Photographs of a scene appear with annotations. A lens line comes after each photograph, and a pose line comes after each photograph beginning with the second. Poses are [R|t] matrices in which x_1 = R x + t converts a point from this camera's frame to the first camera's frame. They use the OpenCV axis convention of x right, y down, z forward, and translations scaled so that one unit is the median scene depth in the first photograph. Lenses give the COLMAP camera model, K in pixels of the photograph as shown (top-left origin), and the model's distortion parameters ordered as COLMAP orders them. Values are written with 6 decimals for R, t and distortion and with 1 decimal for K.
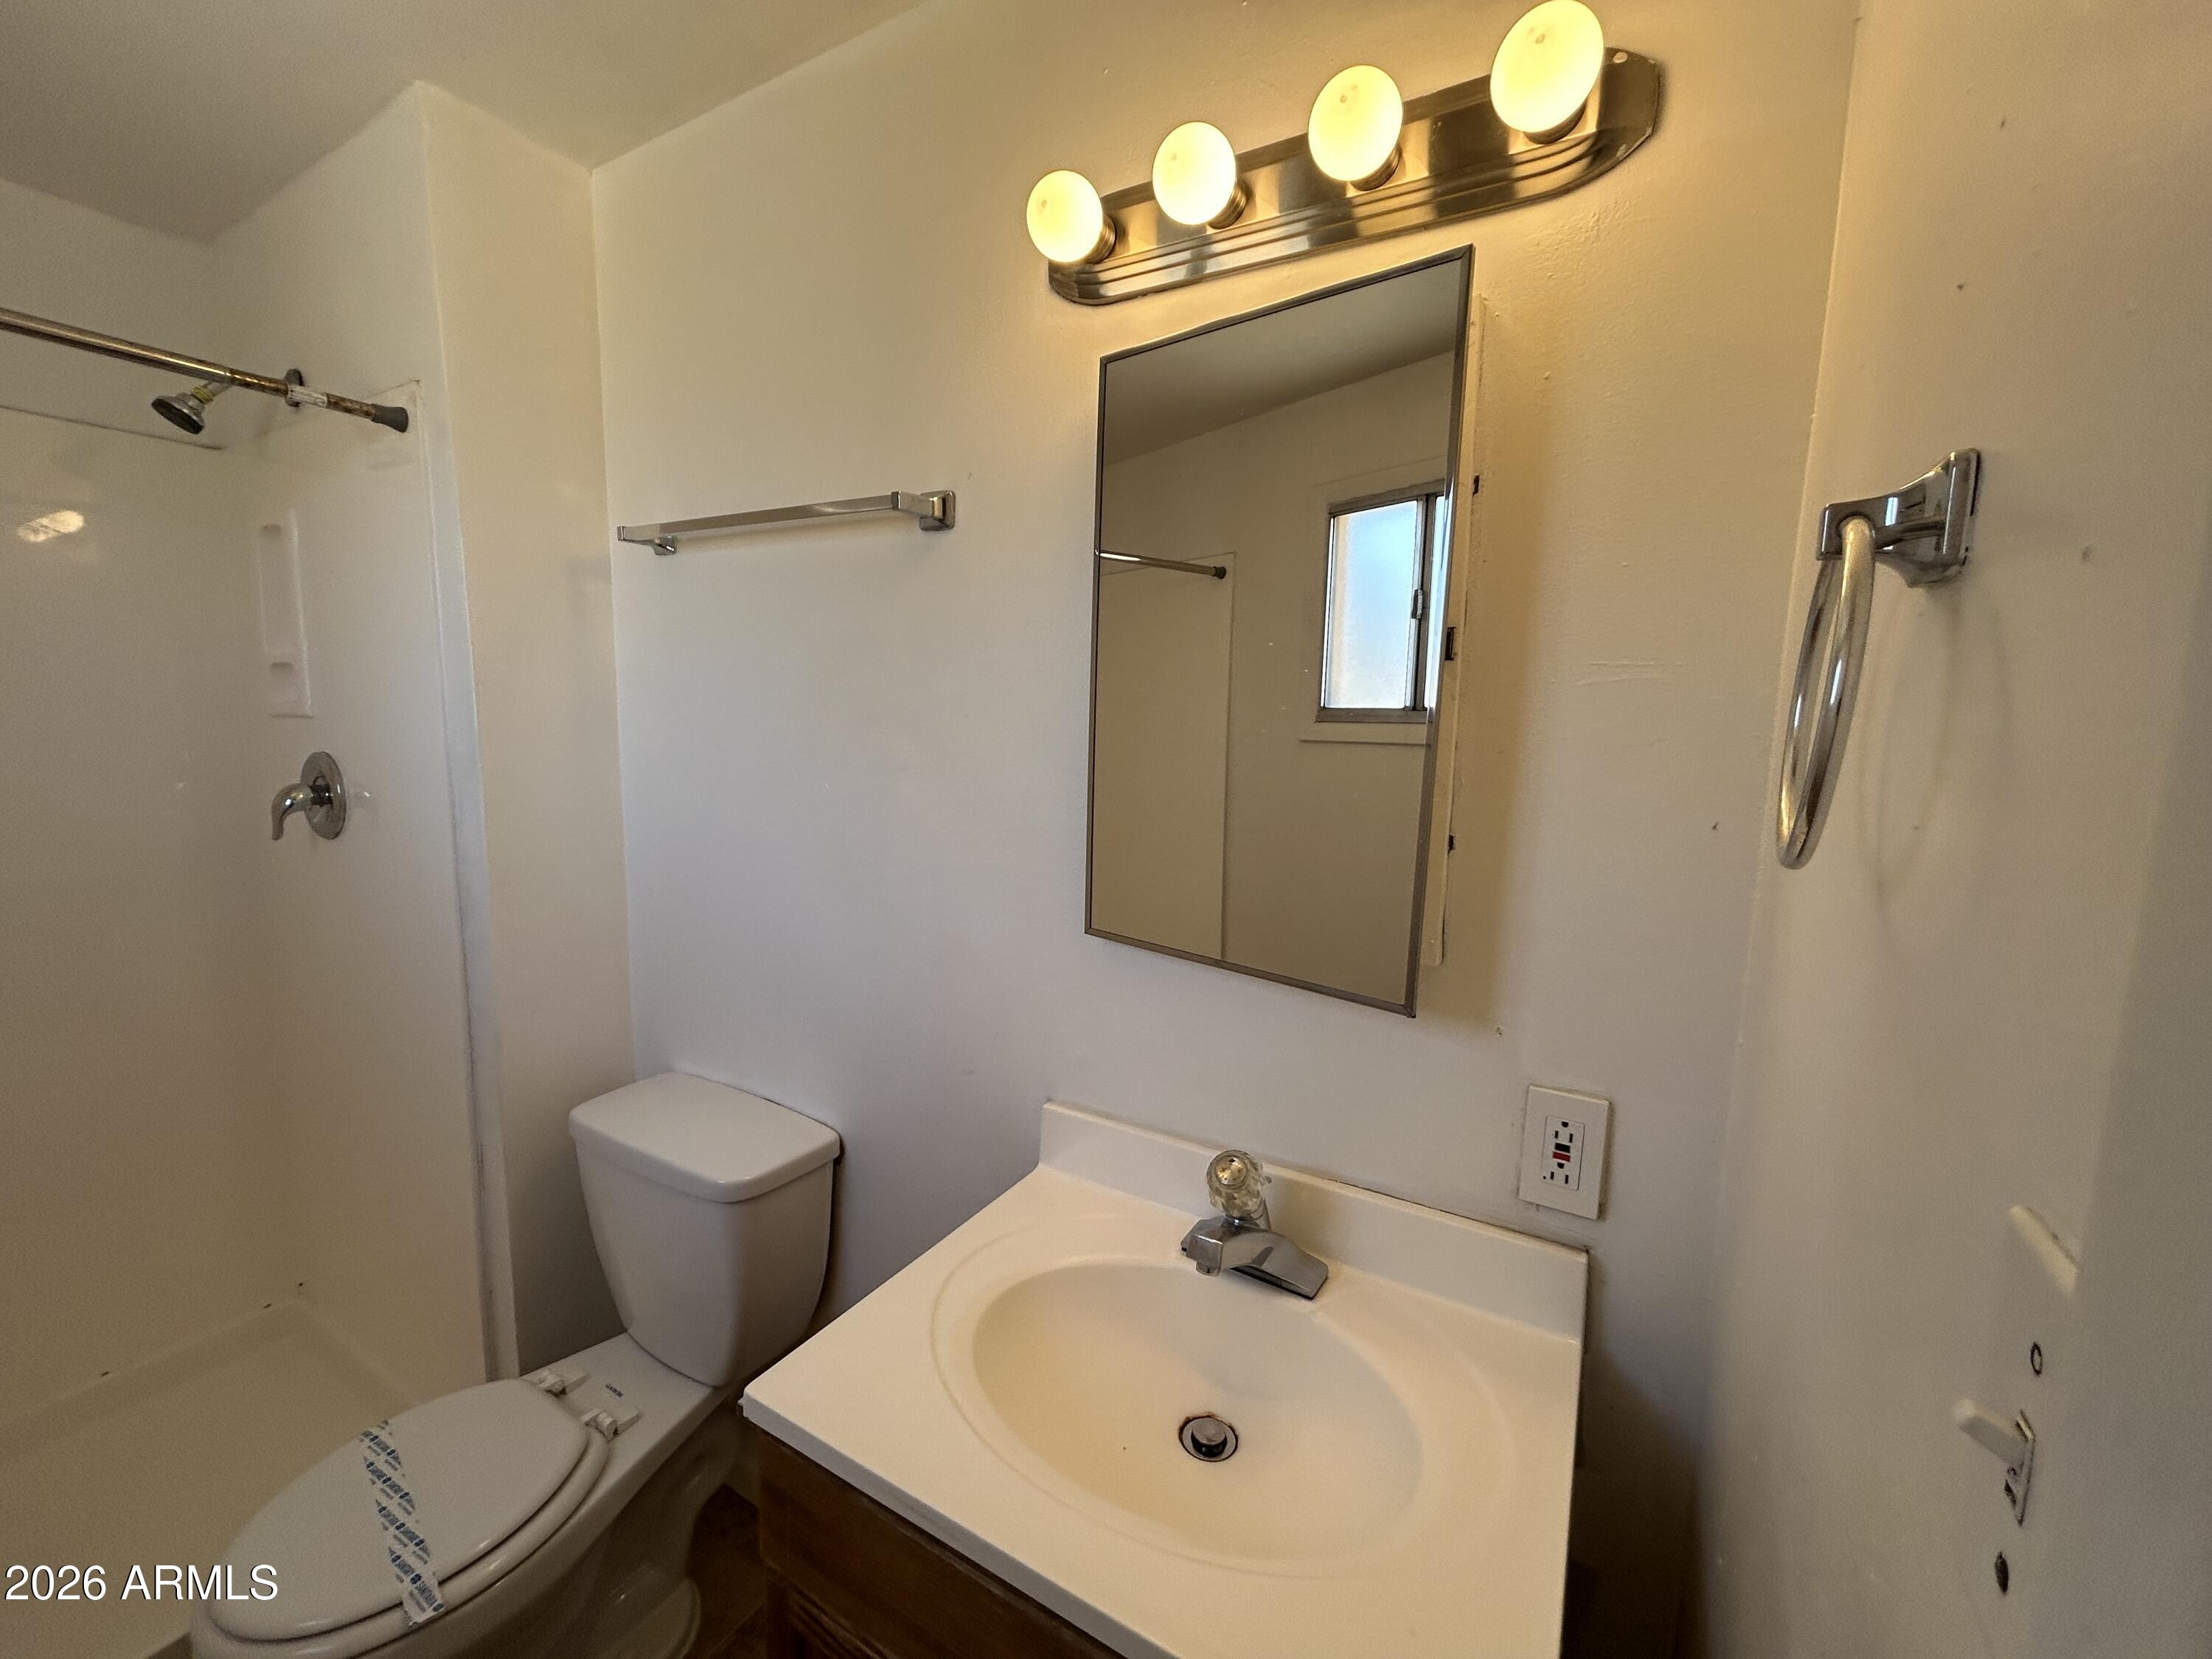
lens RADIAL K [[887.5, 0, 1106.0], [0, 887.5, 829.5], [0, 0, 1]] dist [0.001470, 0.000400]
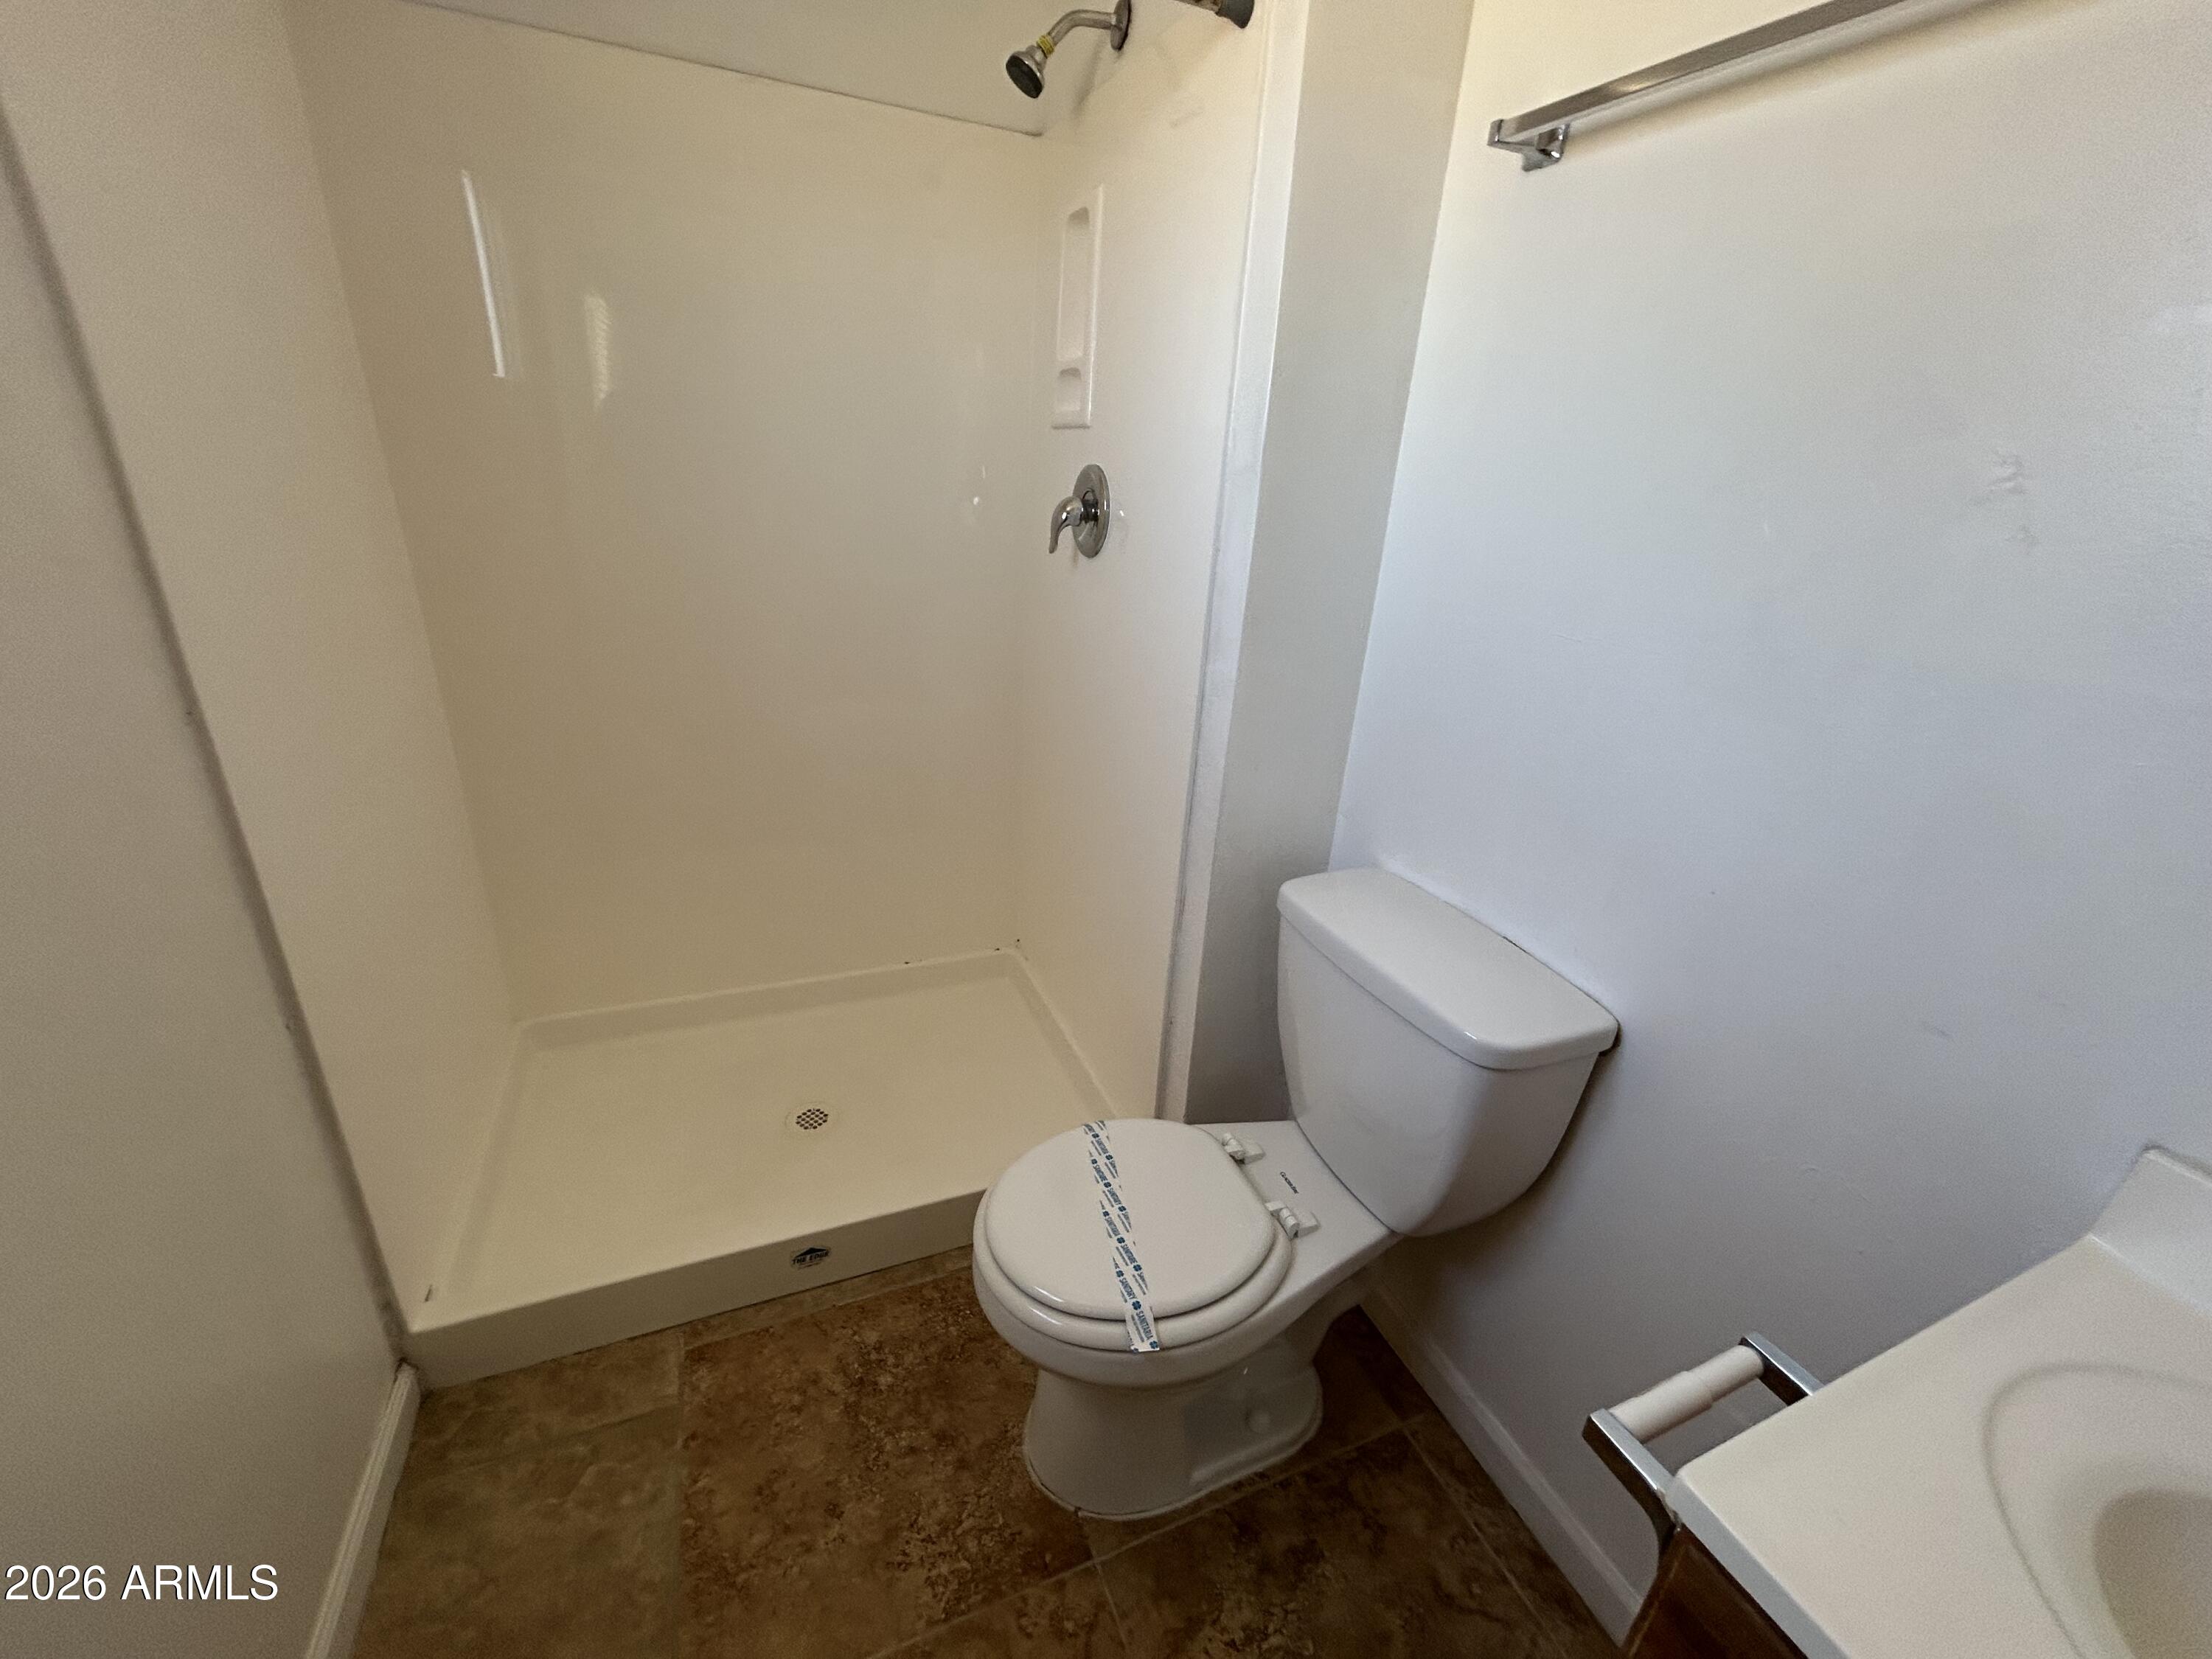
lens RADIAL K [[887.5, 0, 1106.0], [0, 887.5, 829.5], [0, 0, 1]] dist [0.001470, 0.000400]
pose [[0.805645, 0.250580, -0.536793, -0.287351], [-0.116859, 0.955552, 0.270674, 0.038275], [0.580759, -0.155338, 0.799118, 0.184241]]
